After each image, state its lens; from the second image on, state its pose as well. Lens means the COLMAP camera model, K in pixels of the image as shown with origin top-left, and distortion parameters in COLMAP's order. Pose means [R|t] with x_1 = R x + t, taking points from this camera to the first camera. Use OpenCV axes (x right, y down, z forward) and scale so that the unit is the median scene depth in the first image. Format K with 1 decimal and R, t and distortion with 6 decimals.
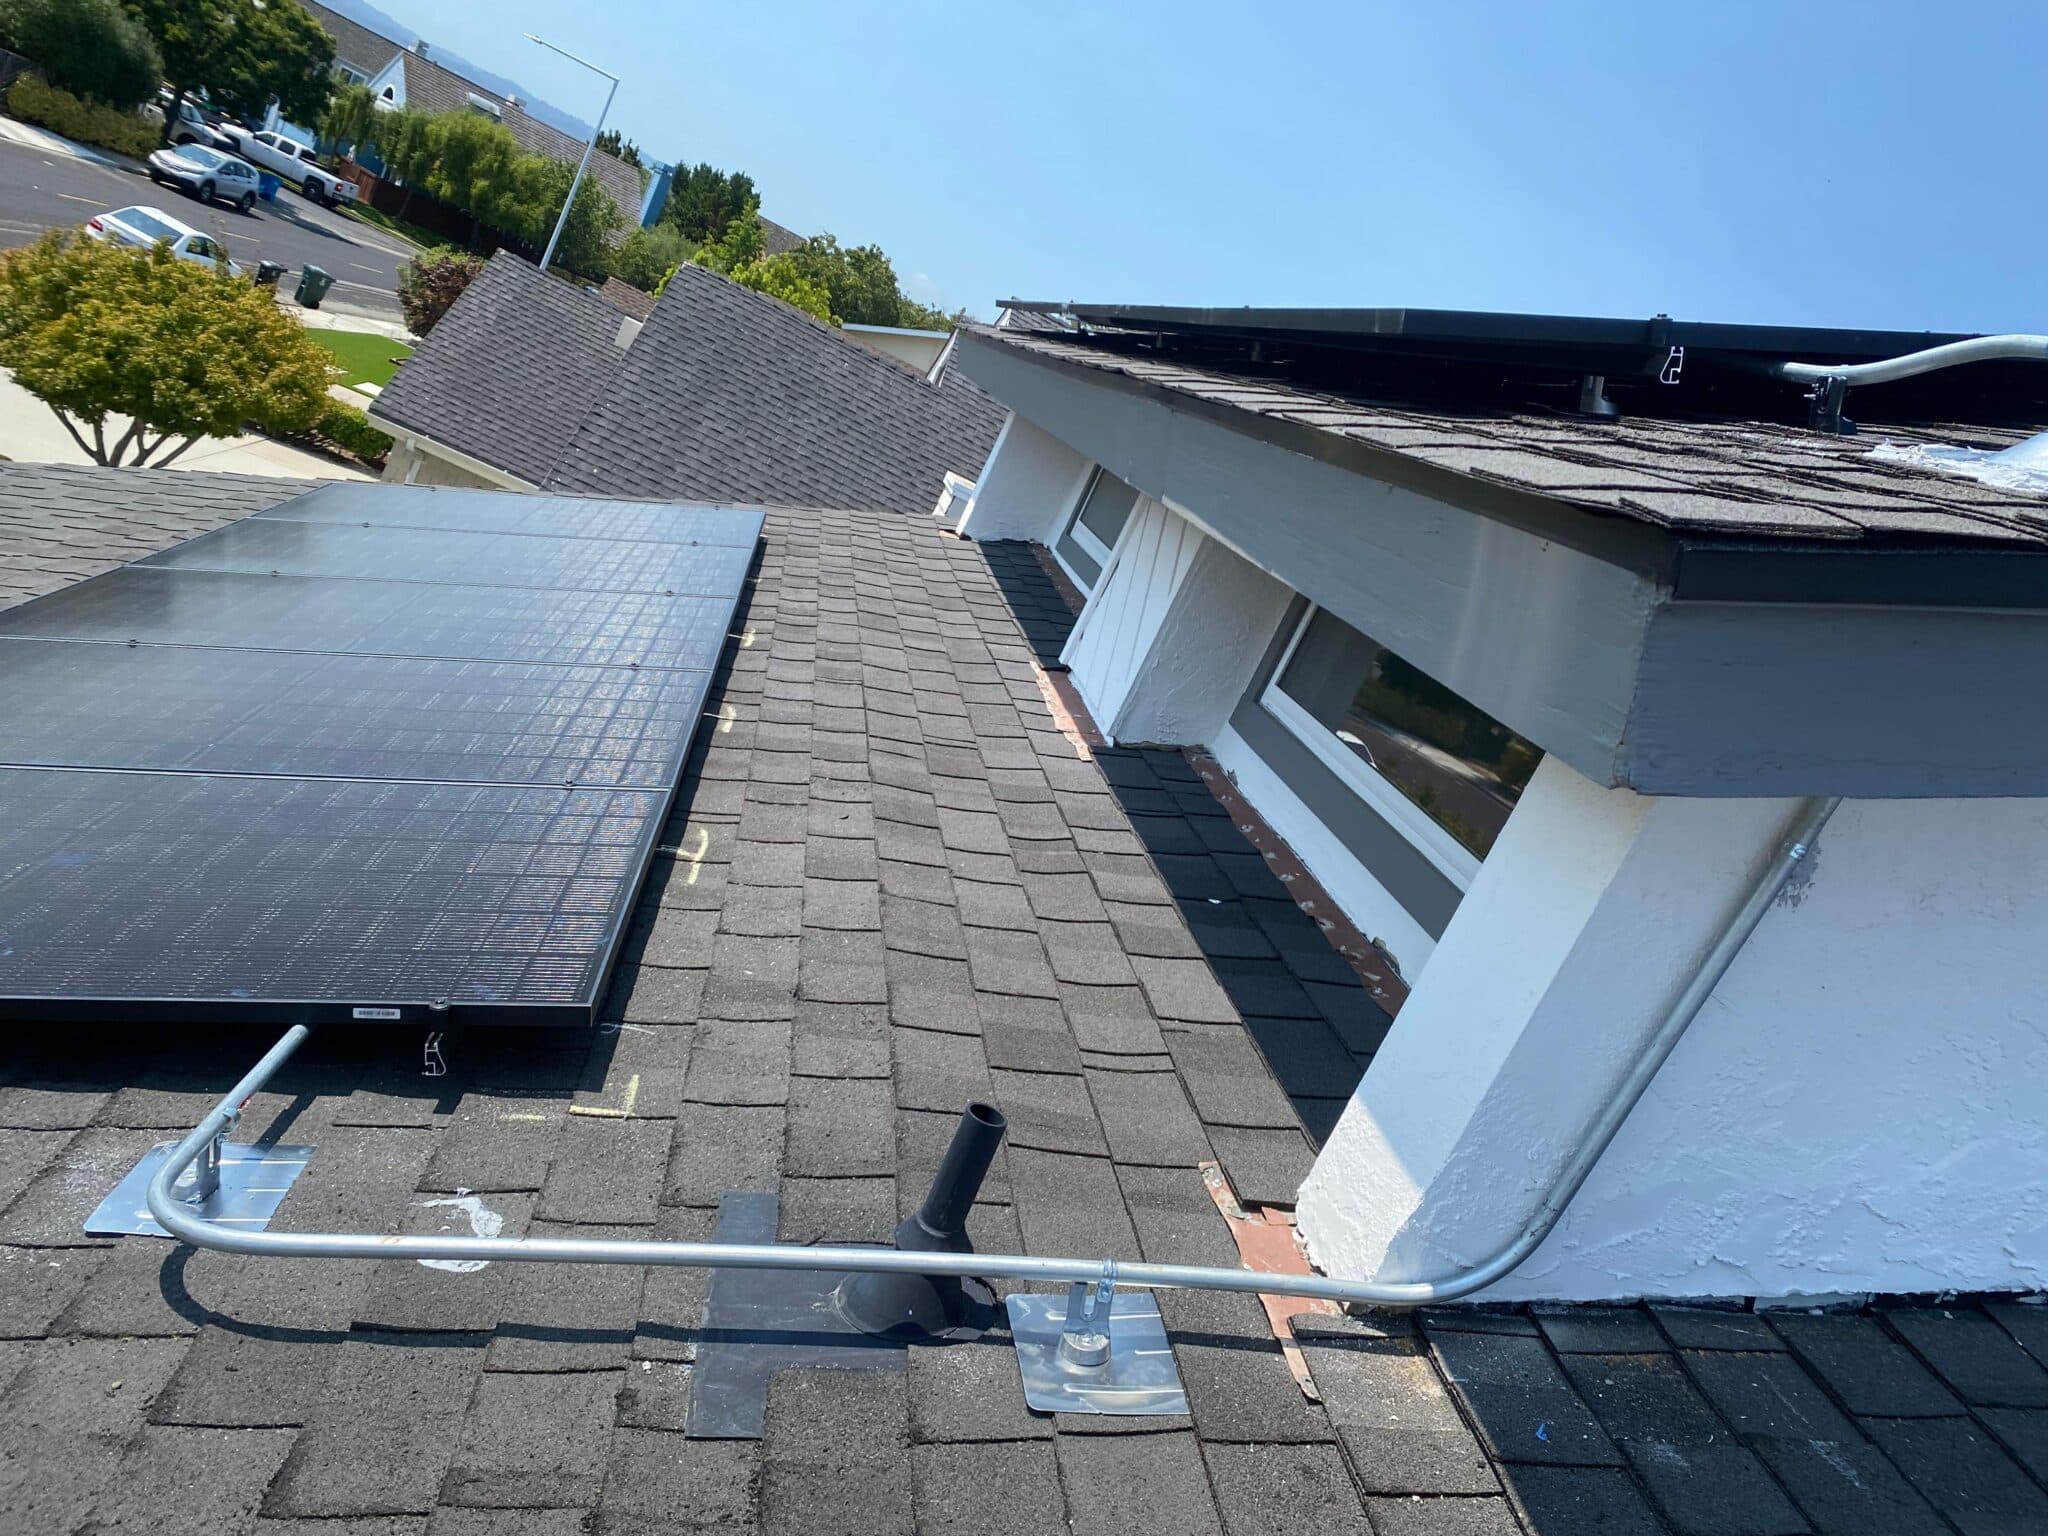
lens RADIAL K [[1563.6, 0, 1039.5], [0, 1563.6, 764.3], [0, 0, 1]] dist [0.018167, -0.016778]
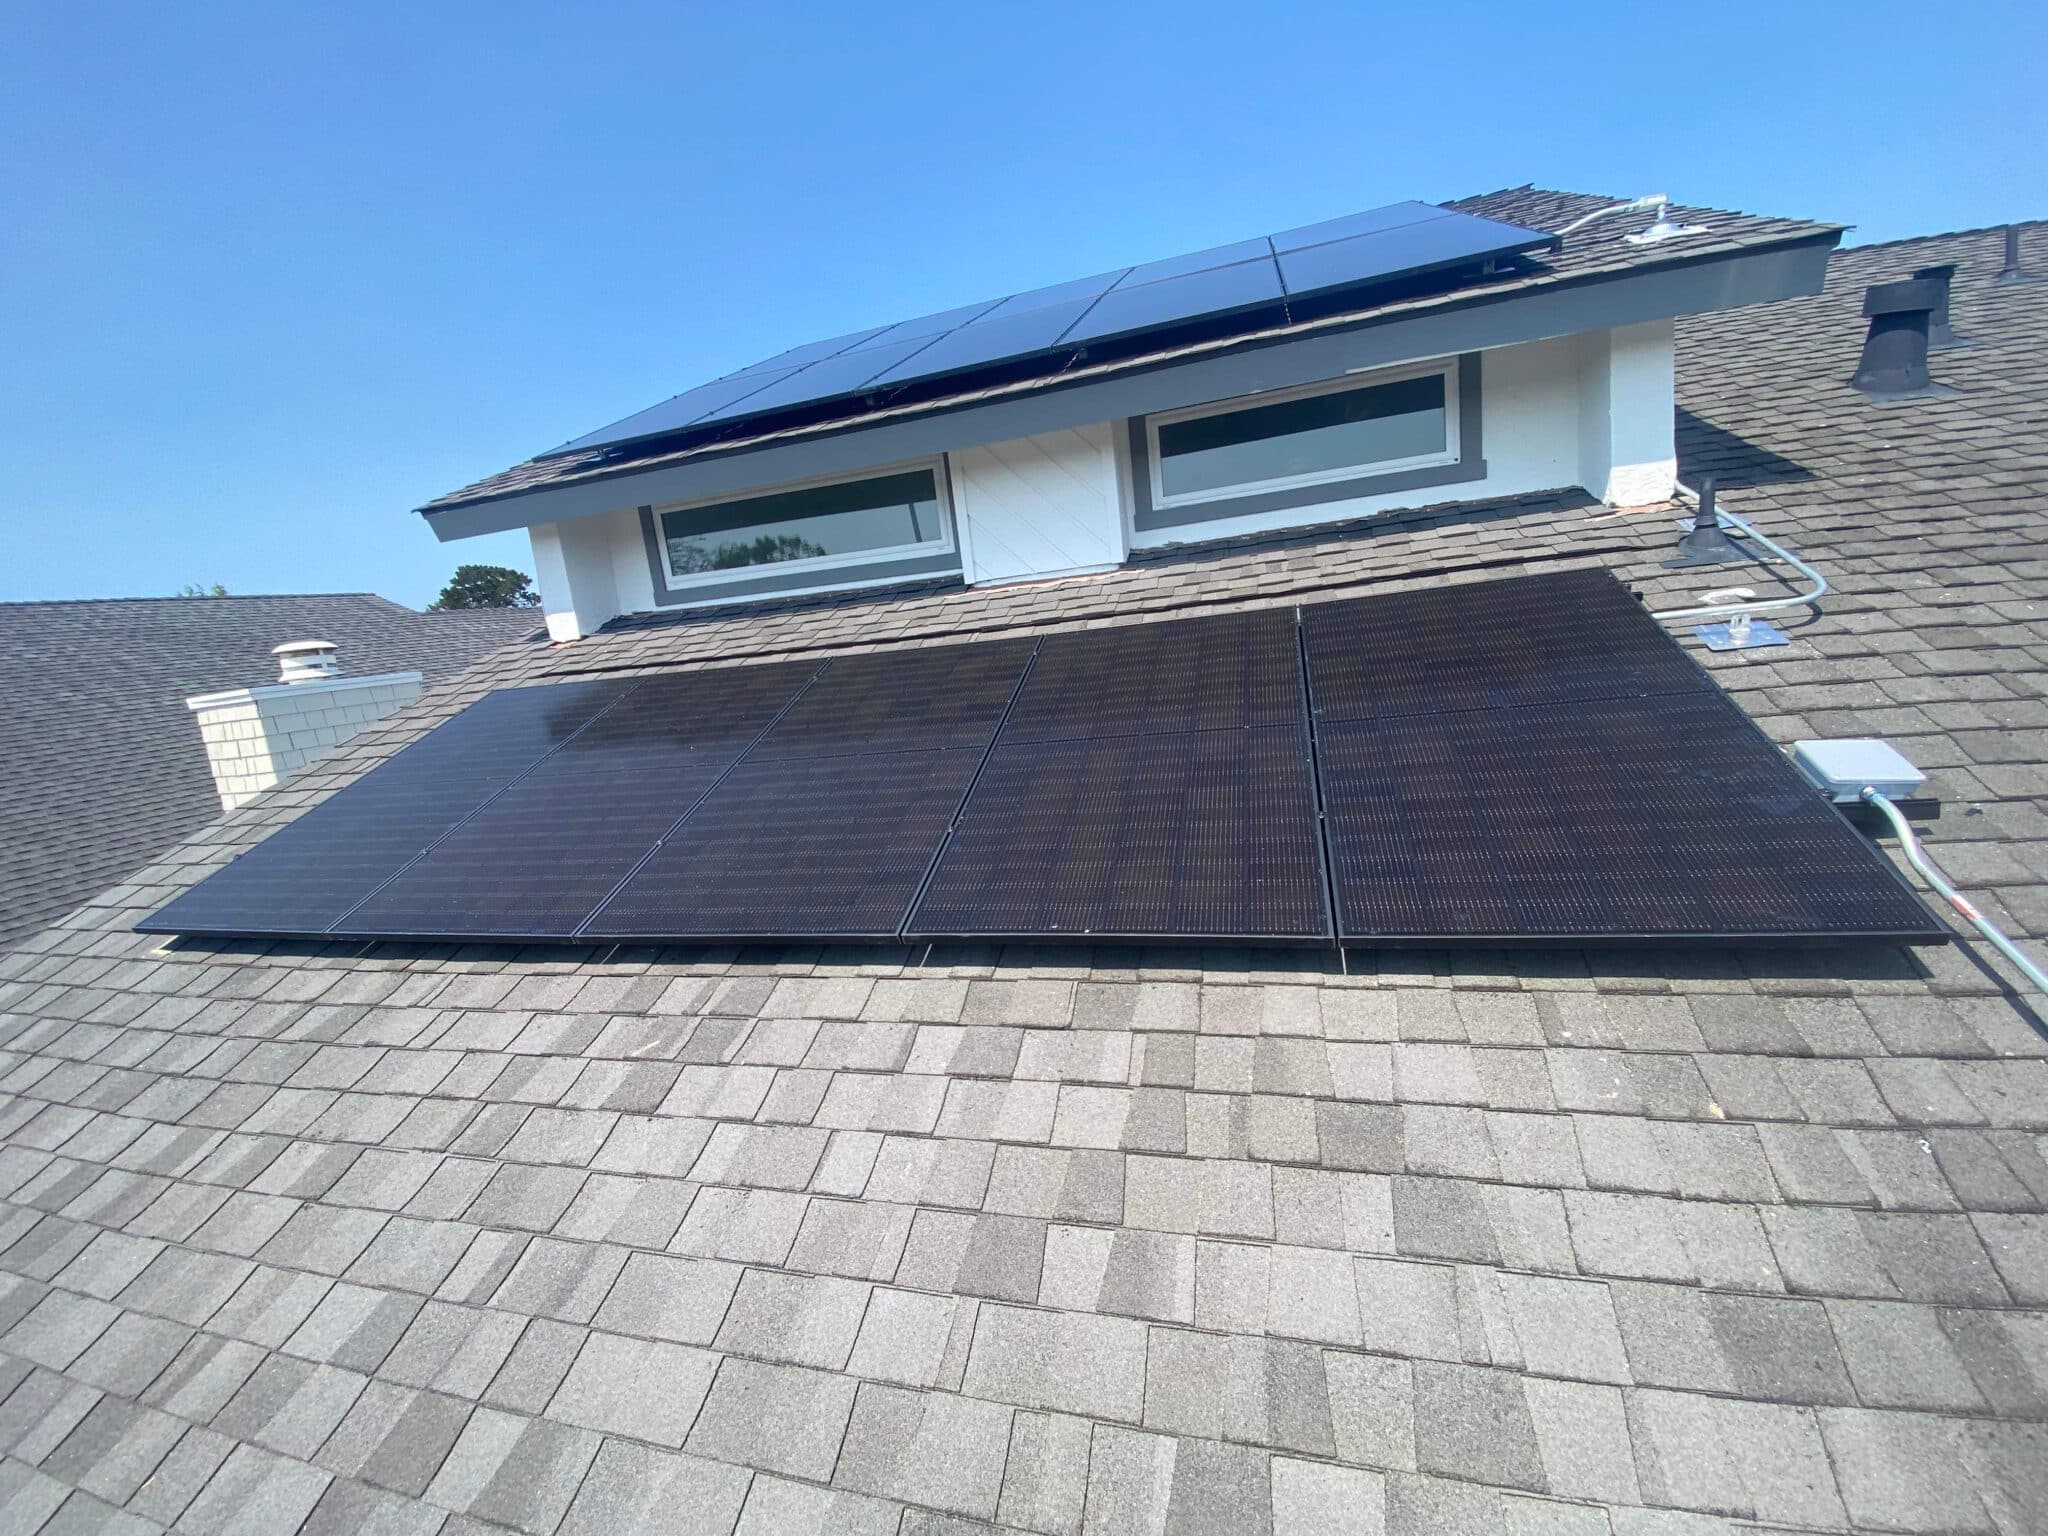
lens RADIAL K [[827.8, 0, 1020.0], [0, 827.8, 772.1], [0, 0, 1]] dist [0.013203, -0.017473]
pose [[0.316915, -0.615256, 0.721821, -0.256016], [0.481168, 0.760136, 0.436658, -0.093048], [-0.817338, 0.208933, 0.536940, 0.159159]]
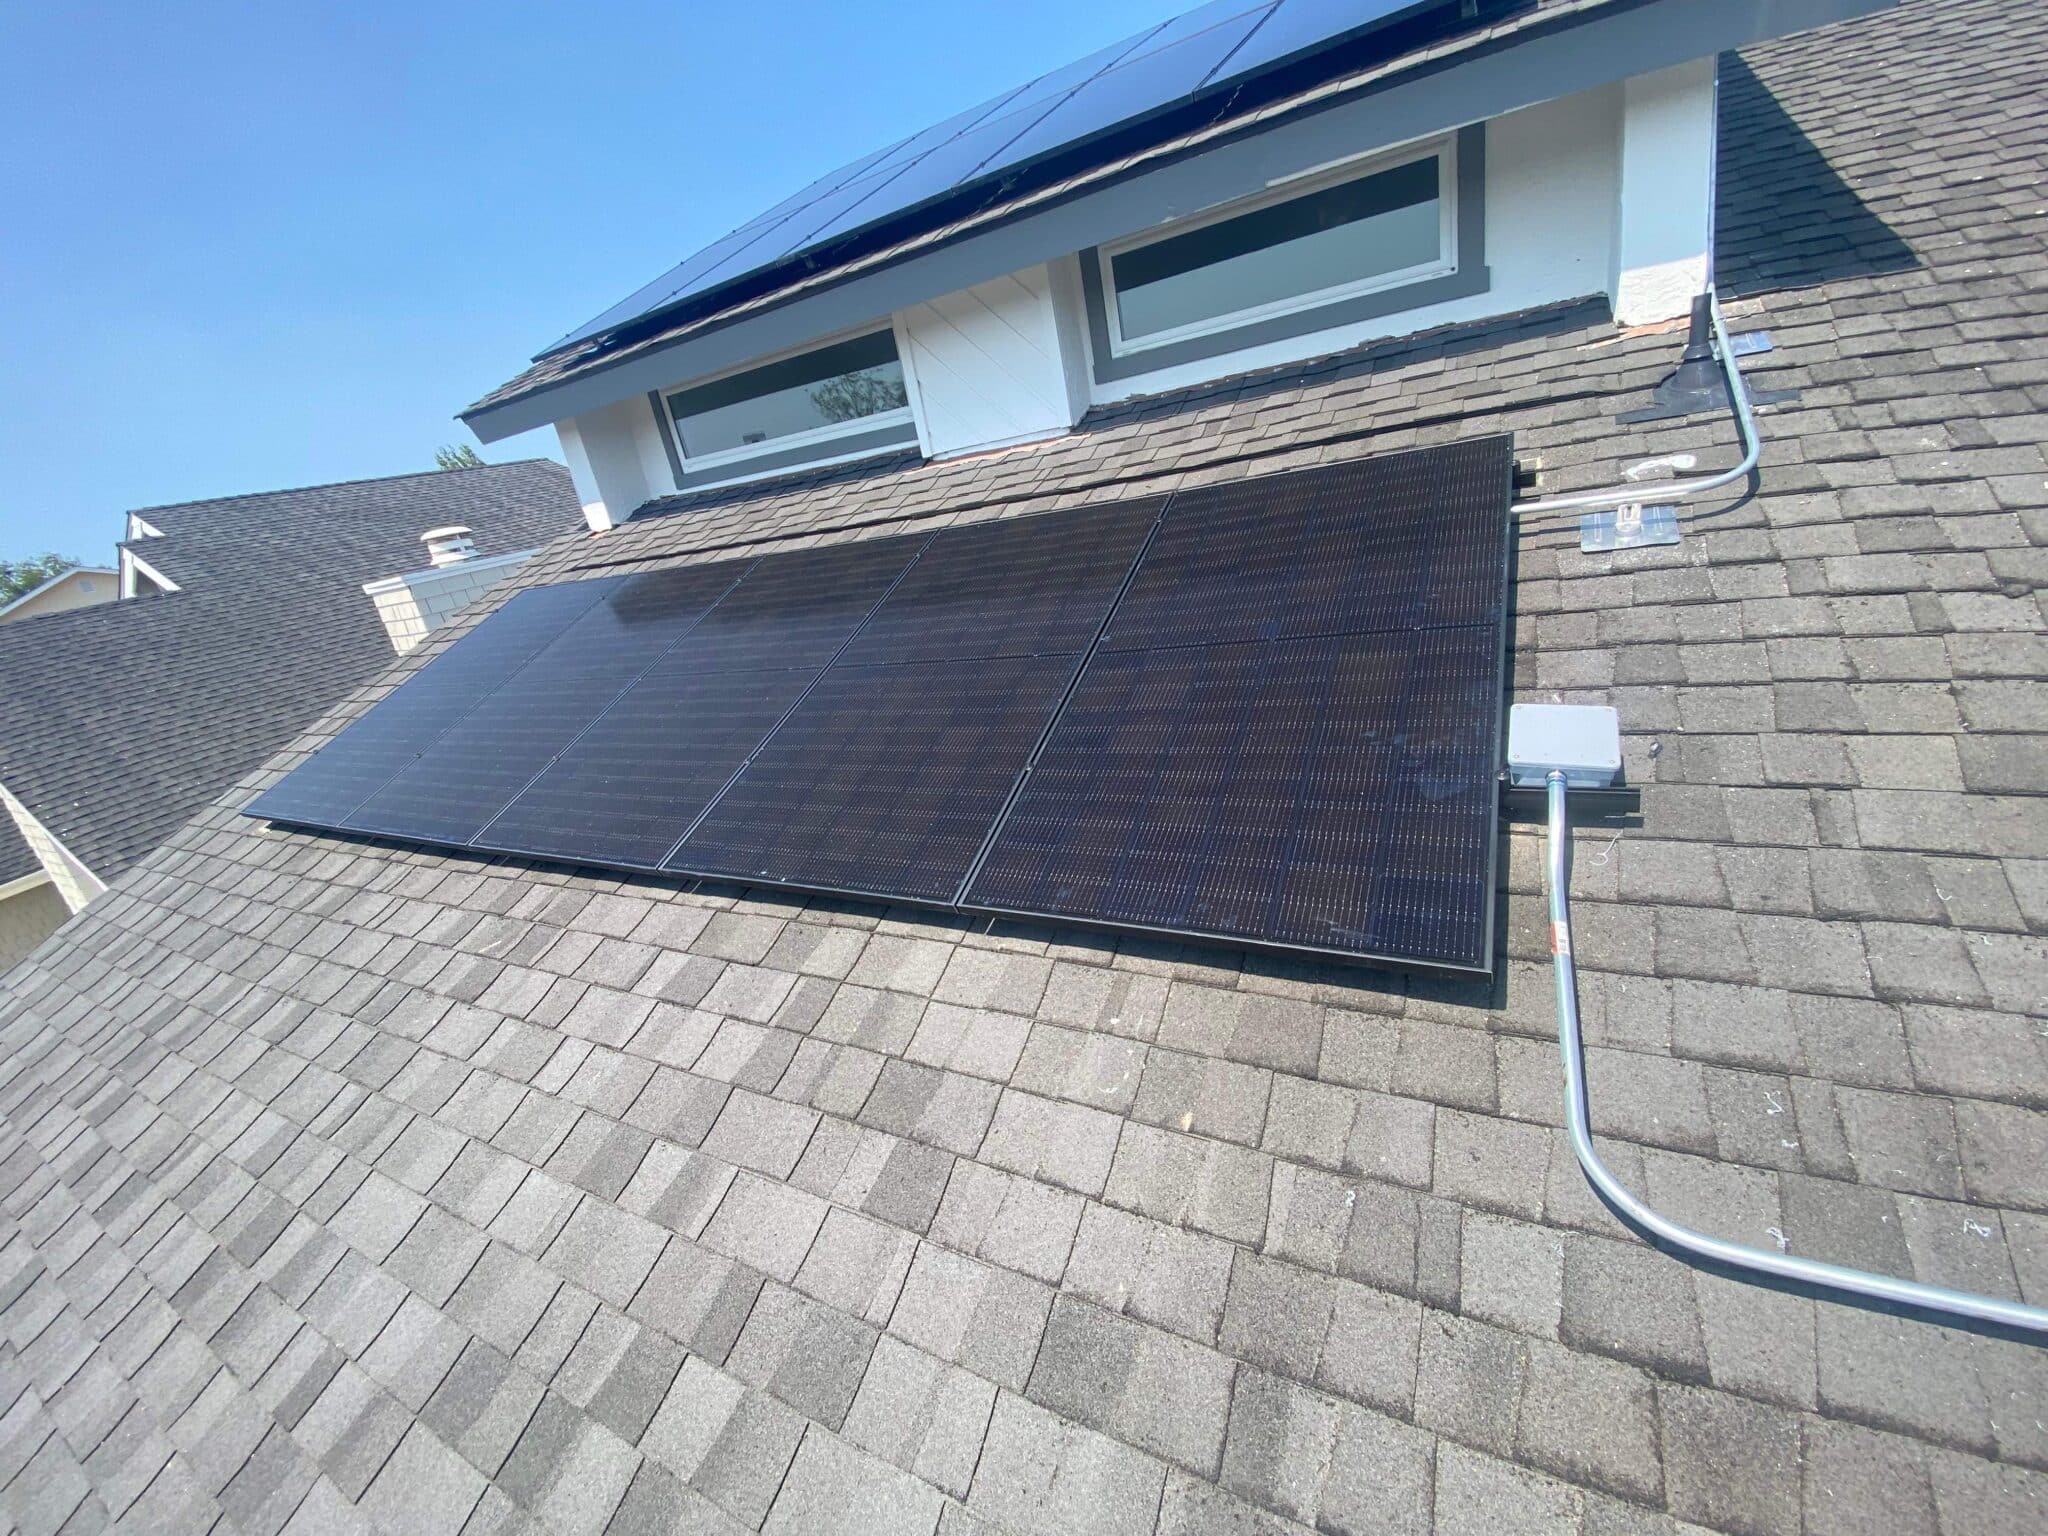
lens RADIAL K [[827.8, 0, 1020.0], [0, 827.8, 772.1], [0, 0, 1]] dist [0.013203, -0.017473]
pose [[0.445980, -0.748622, 0.490578, -0.211844], [0.588816, 0.658196, 0.469120, -0.066560], [-0.674090, 0.079642, 0.734343, 0.092972]]
